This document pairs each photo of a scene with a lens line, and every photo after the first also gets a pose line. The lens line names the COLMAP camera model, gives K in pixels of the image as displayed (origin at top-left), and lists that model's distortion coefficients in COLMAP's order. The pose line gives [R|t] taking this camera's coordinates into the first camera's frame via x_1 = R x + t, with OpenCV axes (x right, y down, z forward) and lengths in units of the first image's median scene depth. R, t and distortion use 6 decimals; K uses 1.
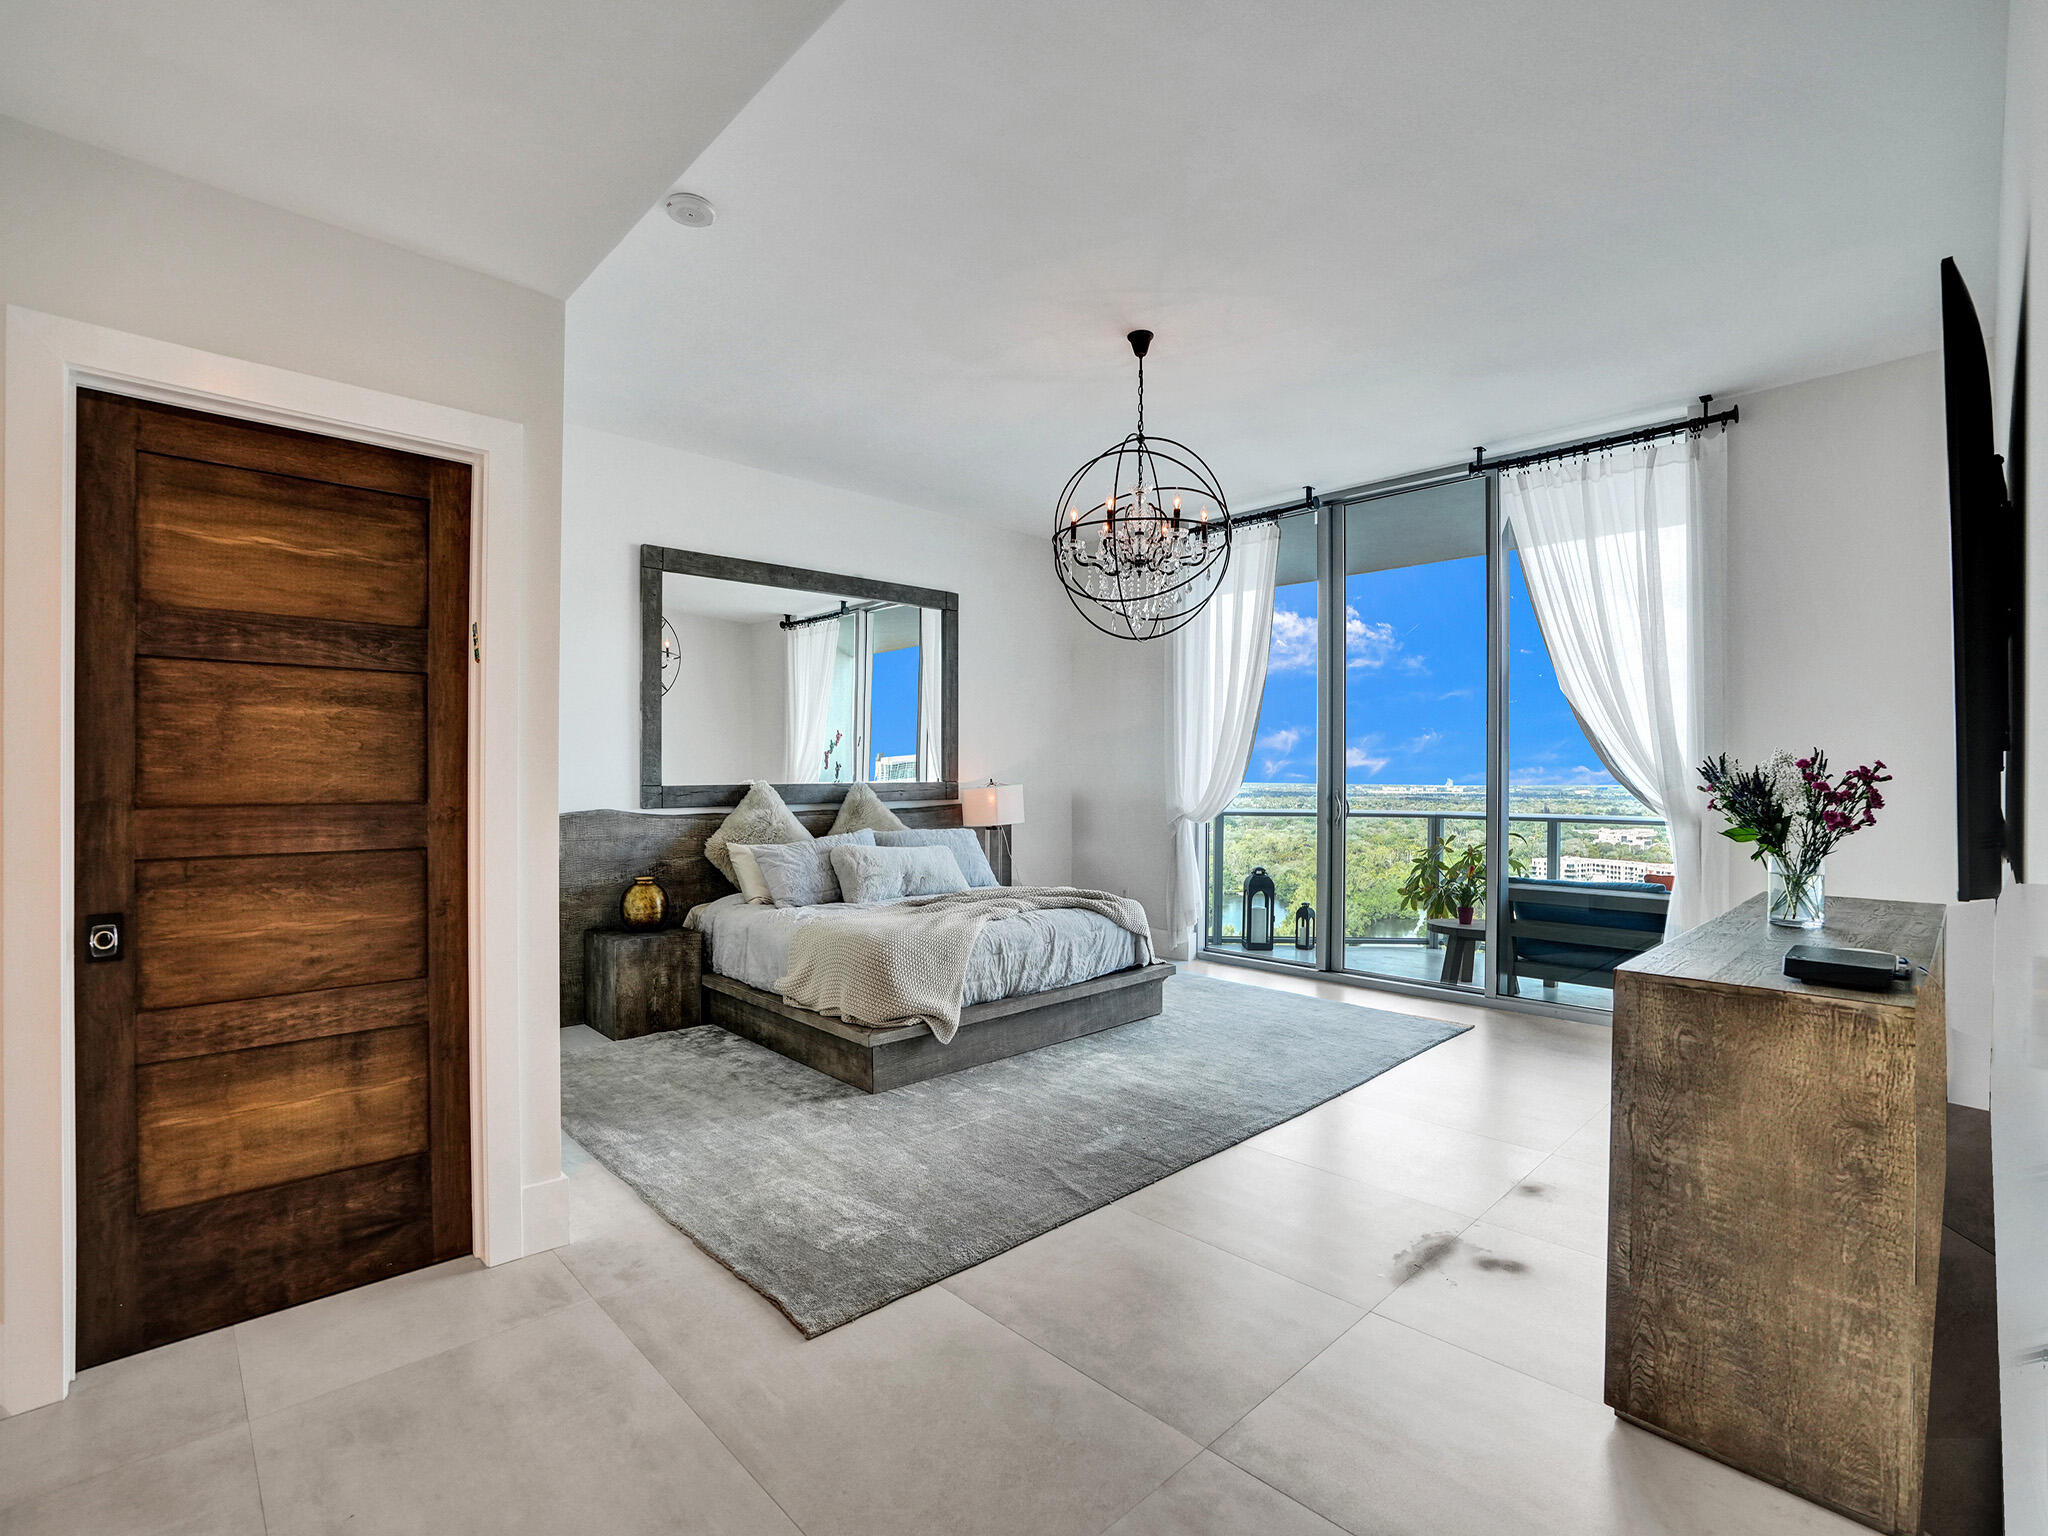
lens RADIAL K [[969.1, 0, 1011.7], [0, 969.1, 774.4], [0, 0, 1]] dist [-0.059945, 0.025912]
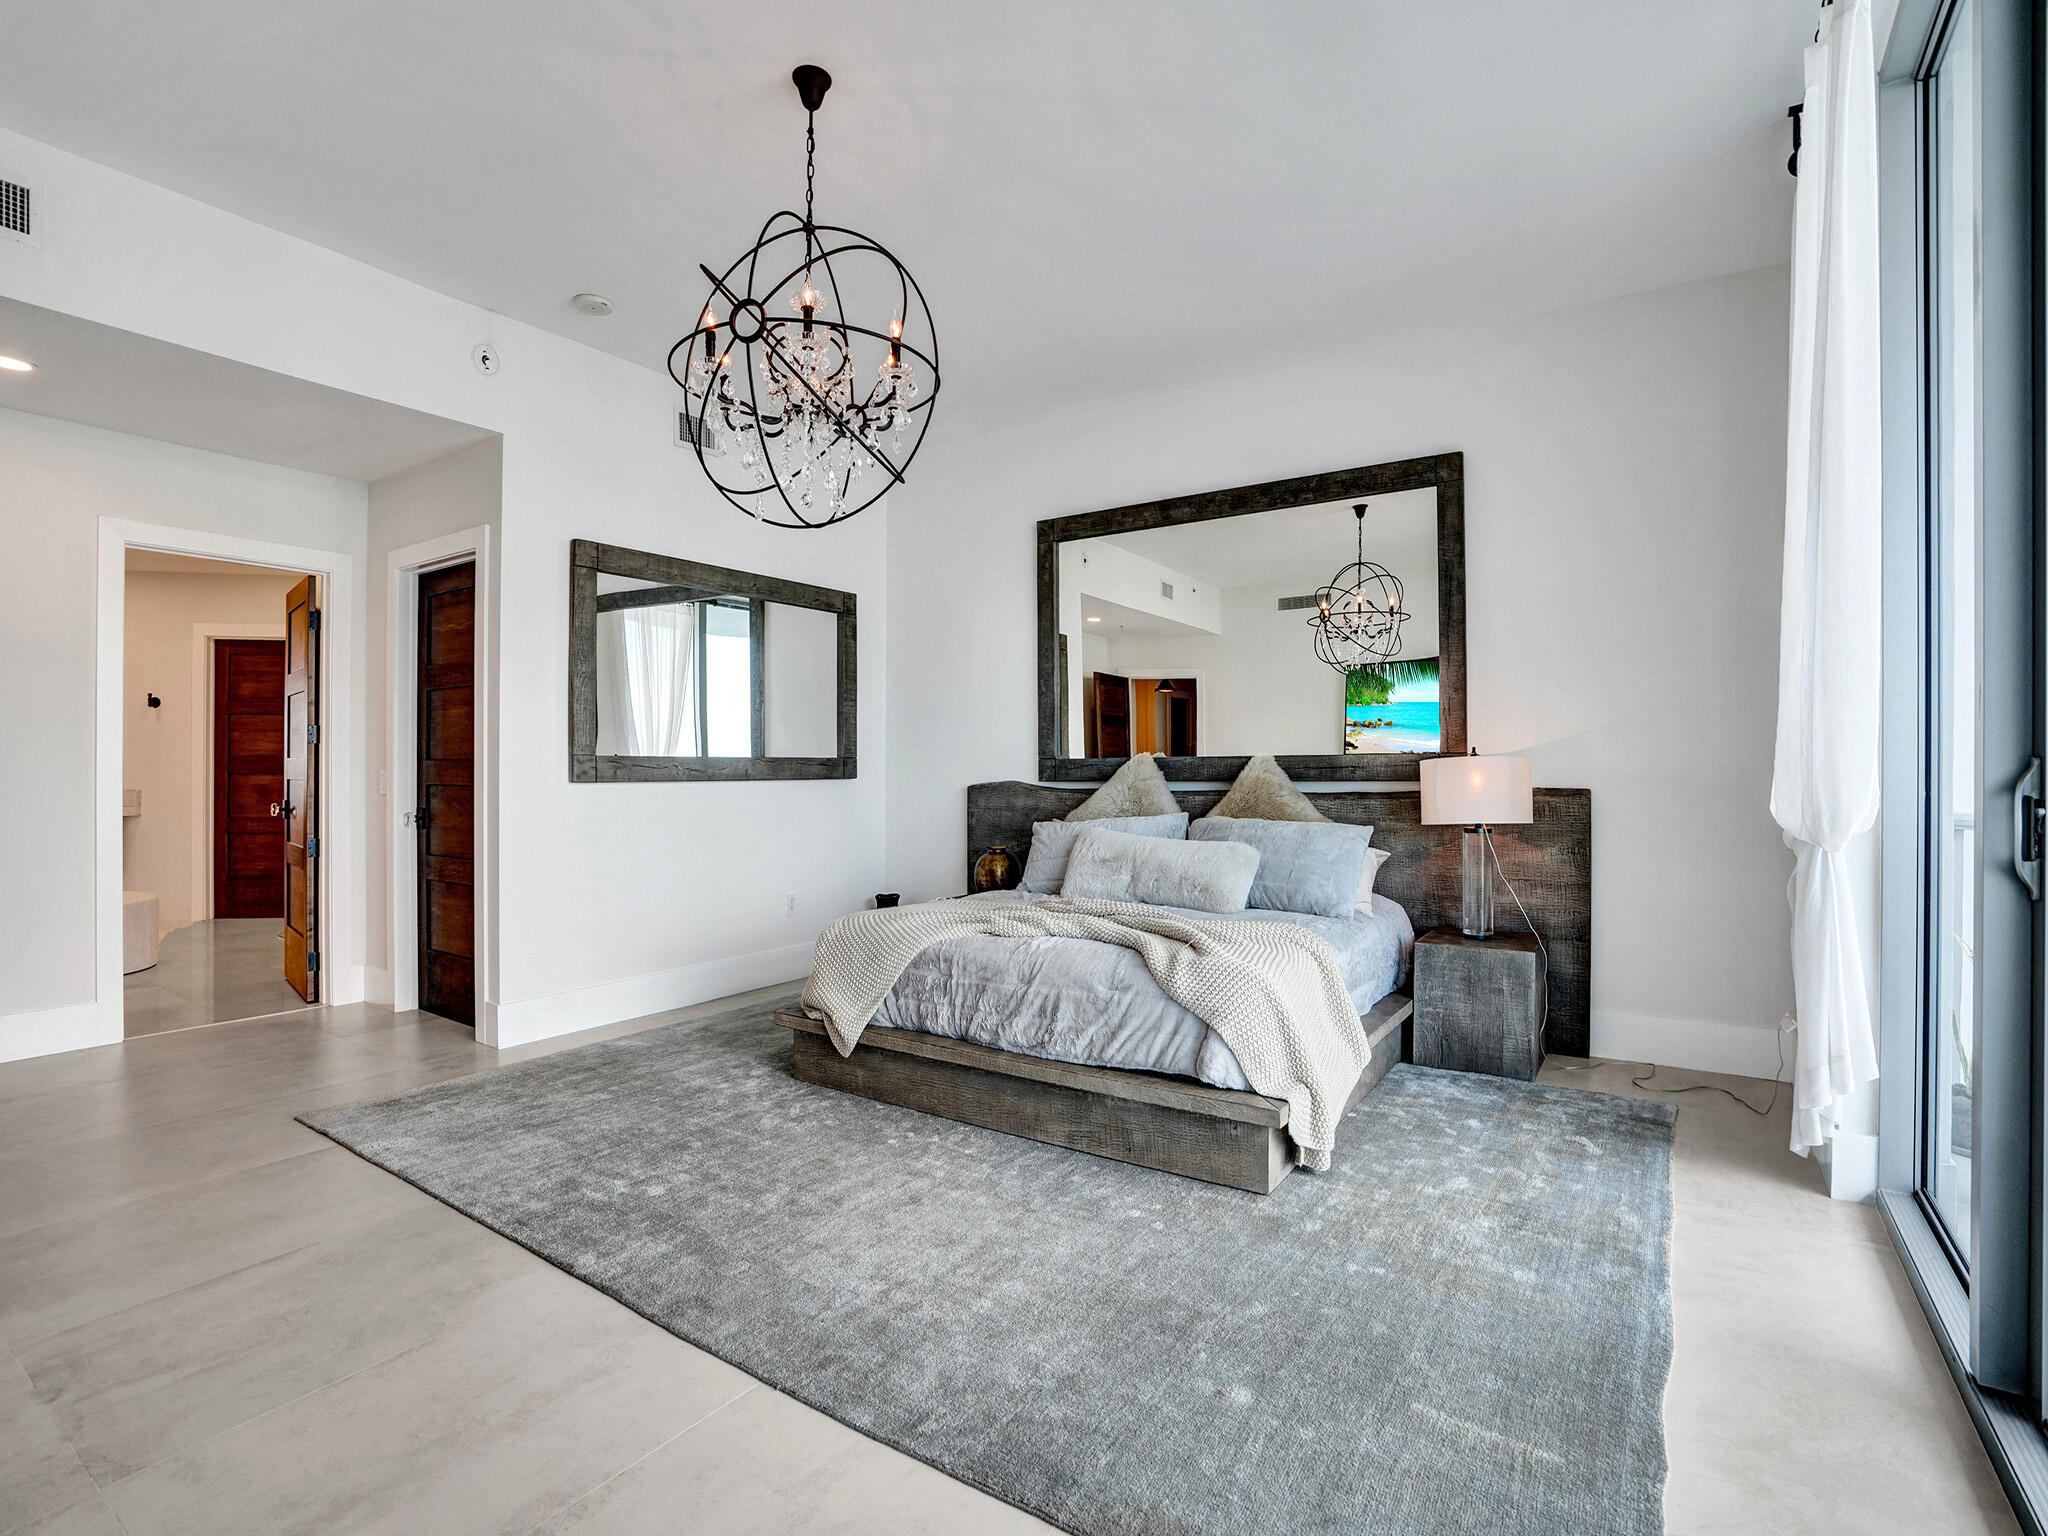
lens RADIAL K [[969.1, 0, 1015.4], [0, 969.1, 764.8], [0, 0, 1]] dist [-0.059945, 0.025912]
pose [[0.225647, -0.003683, -0.974202, 0.639041], [-0.002995, 0.999986, -0.004475, 0.023814], [0.974204, 0.003928, 0.225633, 0.784034]]
